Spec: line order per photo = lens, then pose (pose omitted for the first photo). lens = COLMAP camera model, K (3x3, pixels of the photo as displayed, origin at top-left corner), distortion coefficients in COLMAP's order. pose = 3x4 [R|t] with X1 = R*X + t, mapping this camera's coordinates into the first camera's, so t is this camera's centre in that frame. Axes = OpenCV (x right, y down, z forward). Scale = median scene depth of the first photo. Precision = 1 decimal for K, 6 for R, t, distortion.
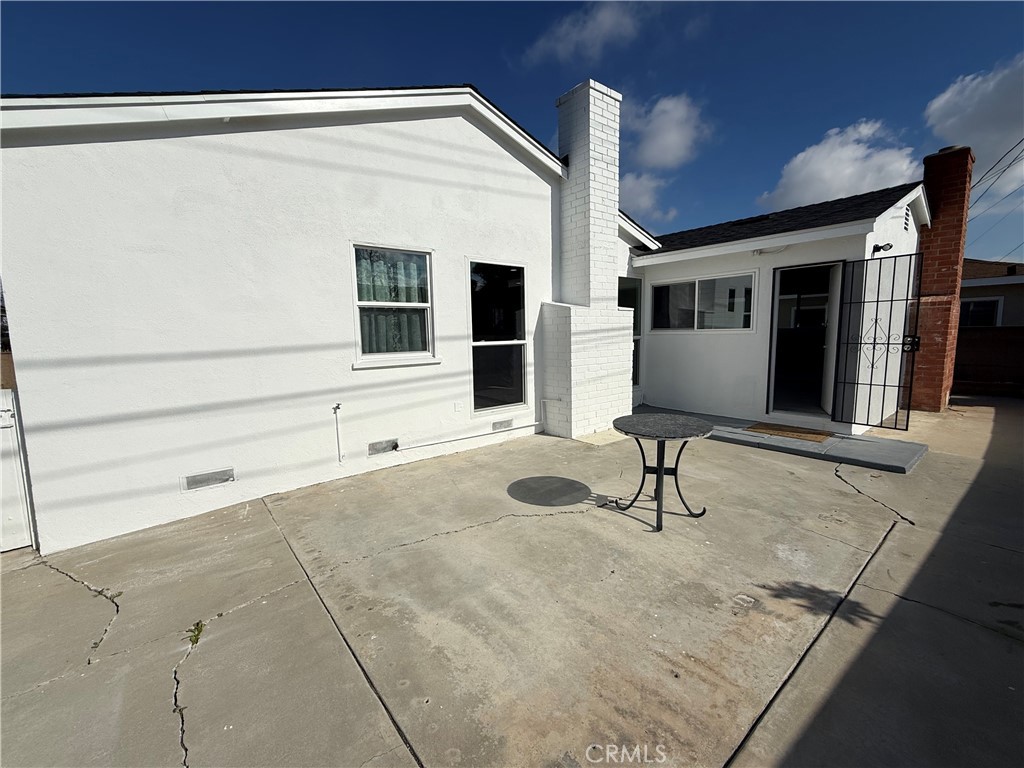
lens RADIAL K [[425.2, 0, 511.8], [0, 425.2, 385.6], [0, 0, 1]] dist [-0.004610, 0.000054]
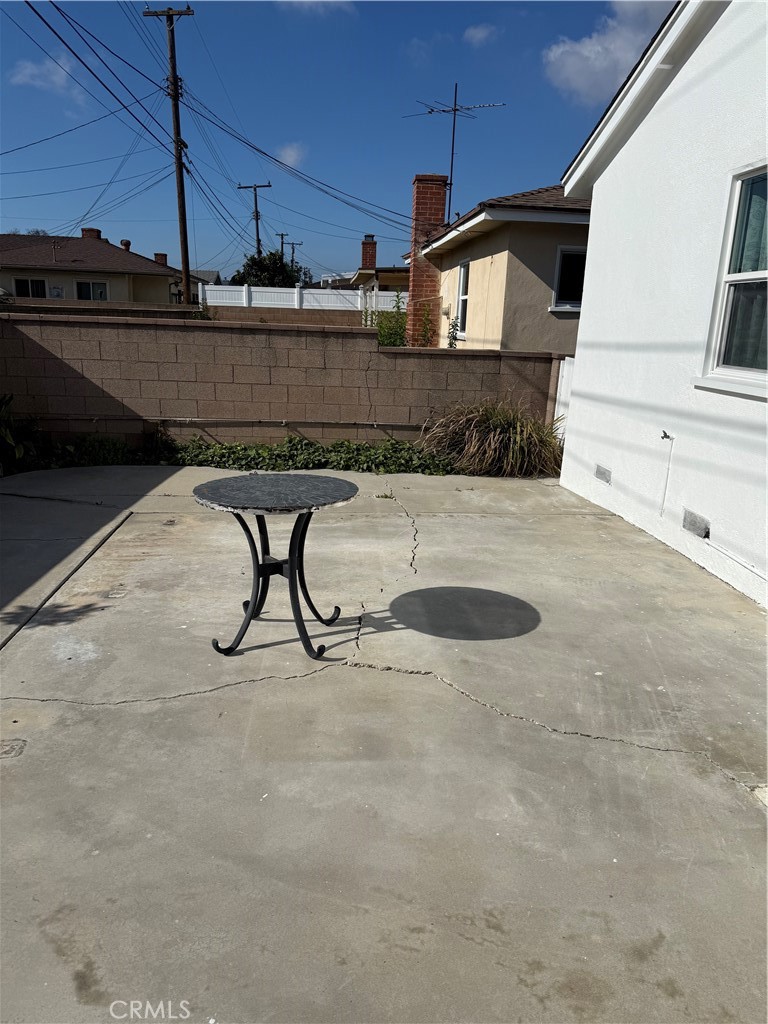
lens RADIAL K [[718.4, 0, 381.9], [0, 718.4, 512.7], [0, 0, 1]] dist [0.019639, -0.020291]
pose [[-0.560083, 0.216920, -0.799533, 0.797222], [-0.121378, 0.933209, 0.338214, -0.170494], [0.819497, 0.286474, -0.496345, 1.208758]]
